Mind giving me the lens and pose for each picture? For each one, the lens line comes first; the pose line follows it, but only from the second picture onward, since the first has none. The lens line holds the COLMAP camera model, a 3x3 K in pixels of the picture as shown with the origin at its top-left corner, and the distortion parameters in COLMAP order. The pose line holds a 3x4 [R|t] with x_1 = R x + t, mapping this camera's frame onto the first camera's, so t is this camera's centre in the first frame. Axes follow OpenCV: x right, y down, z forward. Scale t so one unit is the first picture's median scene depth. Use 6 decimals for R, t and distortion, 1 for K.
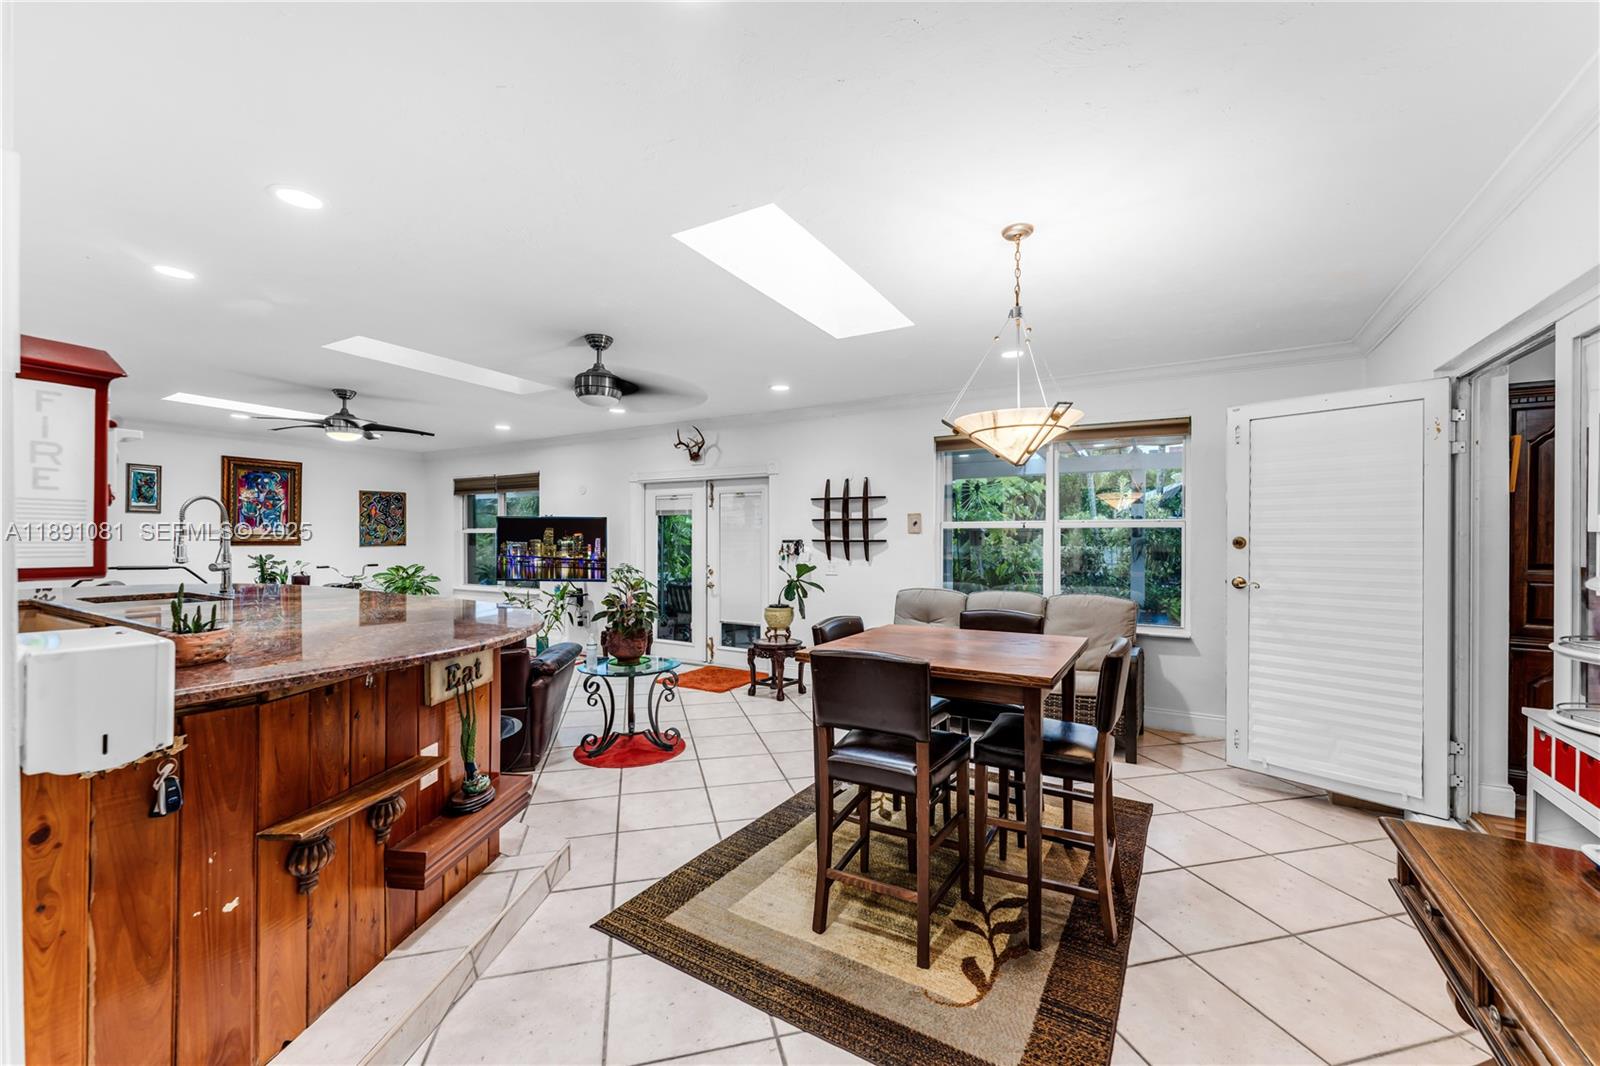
lens RADIAL K [[638.2, 0, 803.6], [0, 638.2, 536.7], [0, 0, 1]] dist [0.002922, 0.000387]
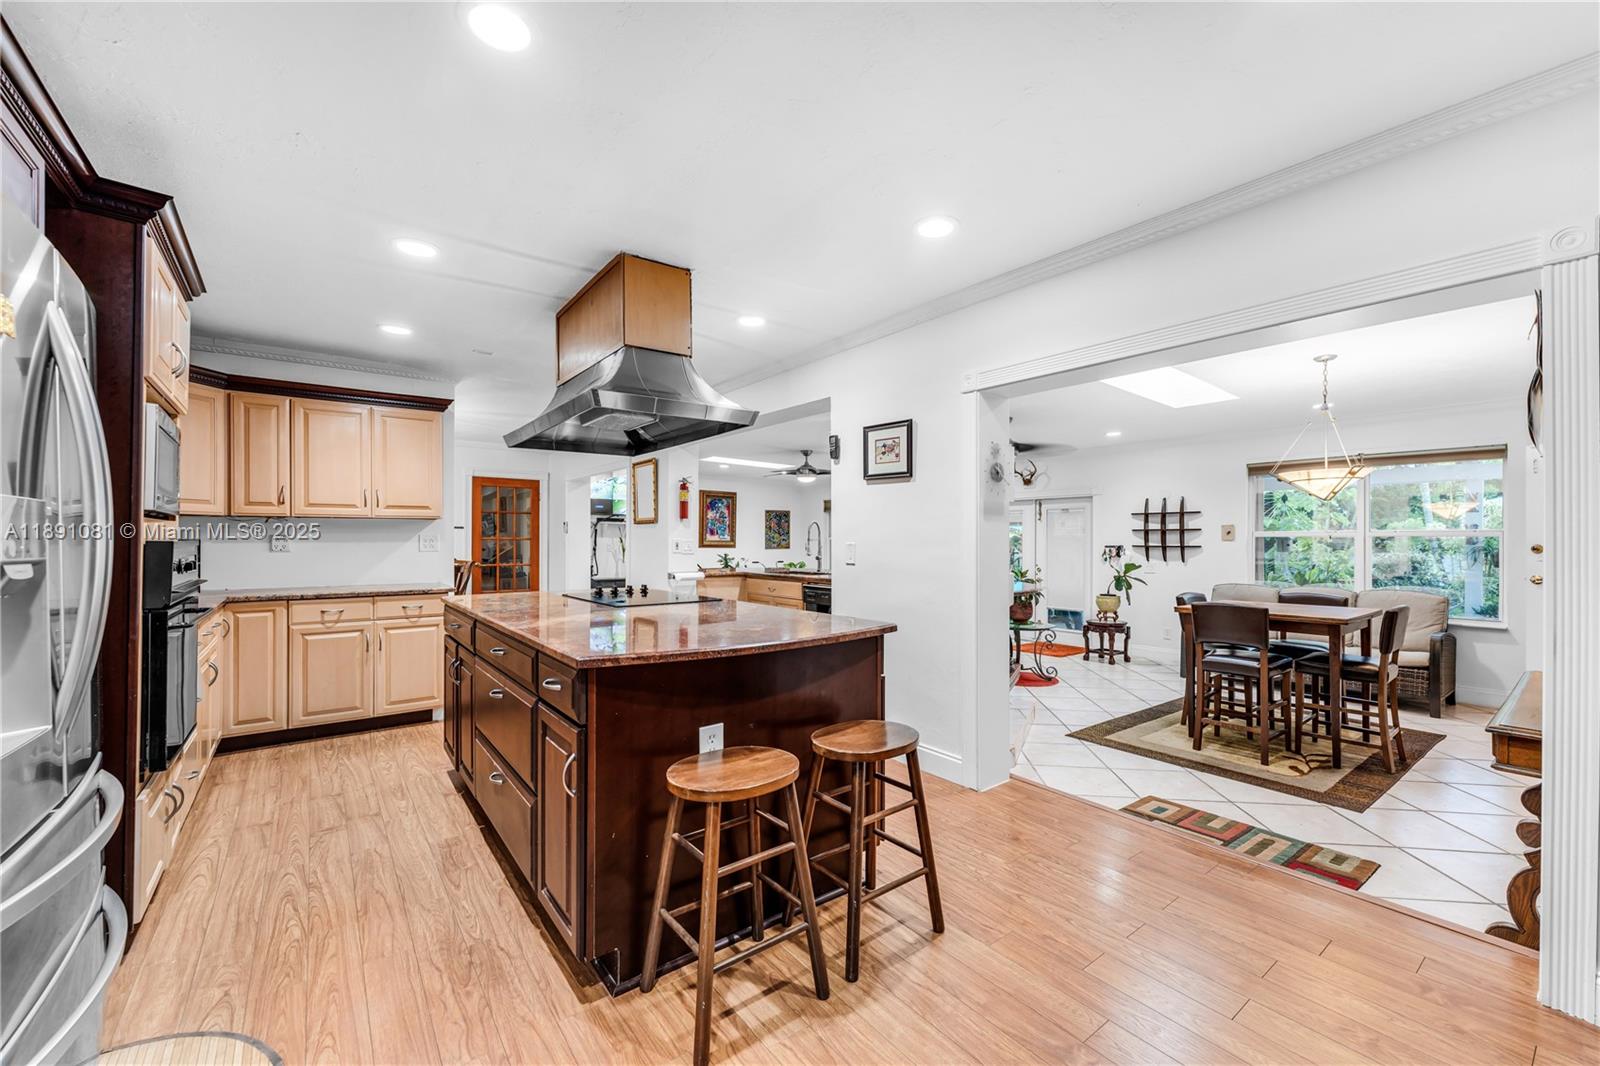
lens RADIAL K [[638.2, 0, 801.5], [0, 638.2, 538.6], [0, 0, 1]] dist [0.002922, 0.000387]
pose [[0.931837, 0.000253, -0.362878, -0.148589], [-0.002289, 0.999984, -0.005180, -0.001097], [0.362871, 0.005657, 0.931822, -0.469214]]
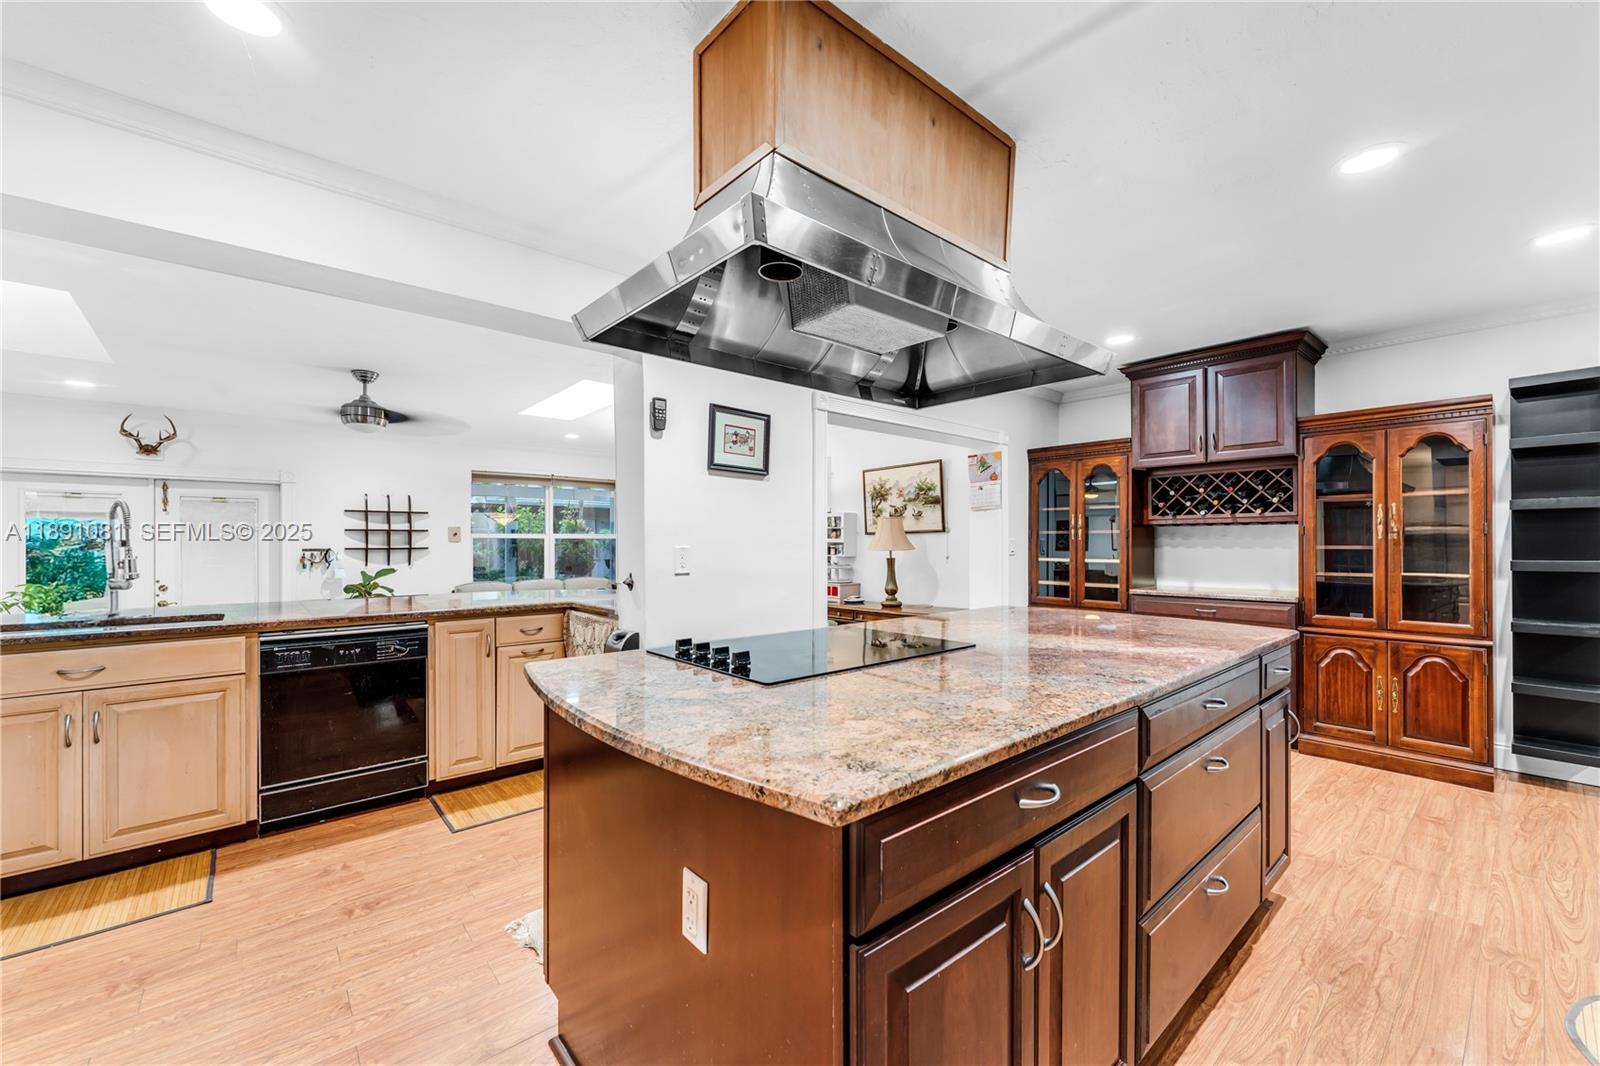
lens RADIAL K [[638.2, 0, 789.5], [0, 638.2, 538.0], [0, 0, 1]] dist [0.002922, 0.000387]
pose [[0.310982, 0.003413, 0.950410, -0.825867], [0.004514, 0.999977, -0.005068, -0.003676], [-0.950405, 0.005866, 0.310960, -0.057036]]
